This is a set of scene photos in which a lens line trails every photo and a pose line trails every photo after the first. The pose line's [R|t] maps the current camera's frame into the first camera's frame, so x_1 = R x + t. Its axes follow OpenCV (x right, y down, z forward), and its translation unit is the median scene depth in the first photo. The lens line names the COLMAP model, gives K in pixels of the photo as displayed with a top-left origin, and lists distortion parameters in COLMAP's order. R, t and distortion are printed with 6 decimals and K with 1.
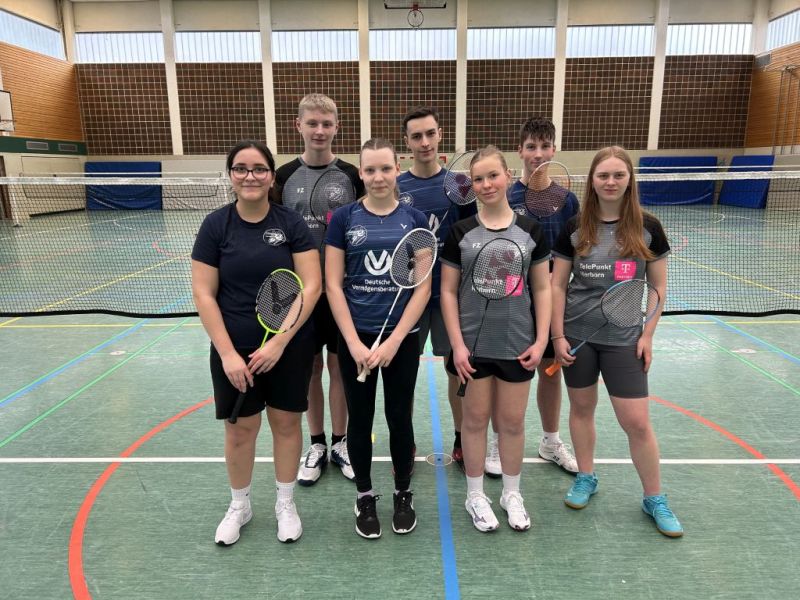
lens RADIAL K [[608.7, 0, 398.2], [0, 608.7, 305.6], [0, 0, 1]] dist [0.022069, -0.001946]
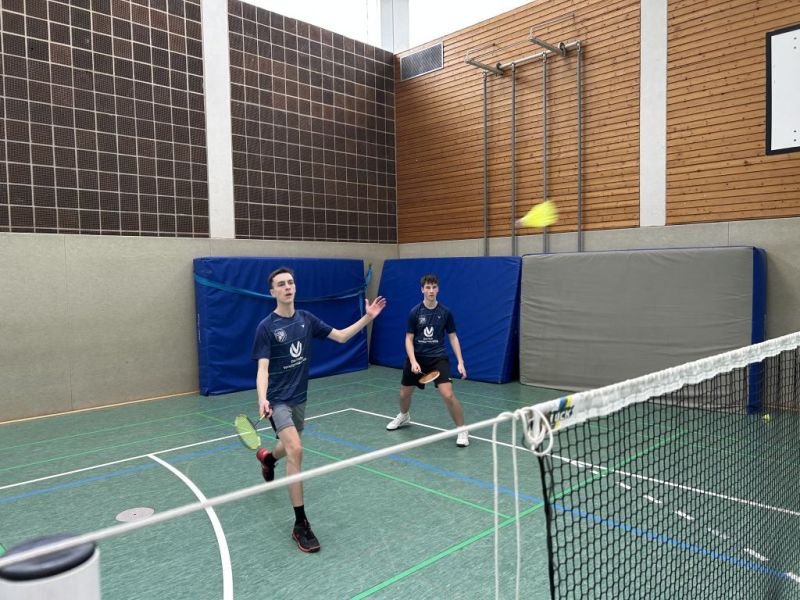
lens RADIAL K [[608.7, 0, 400.2], [0, 608.7, 300.2], [0, 0, 1]] dist [0.022069, -0.001946]
pose [[0.690718, -0.033430, 0.722352, 0.229974], [0.170245, 0.978370, -0.117510, -0.161939], [-0.702799, 0.204143, 0.681469, 0.700689]]
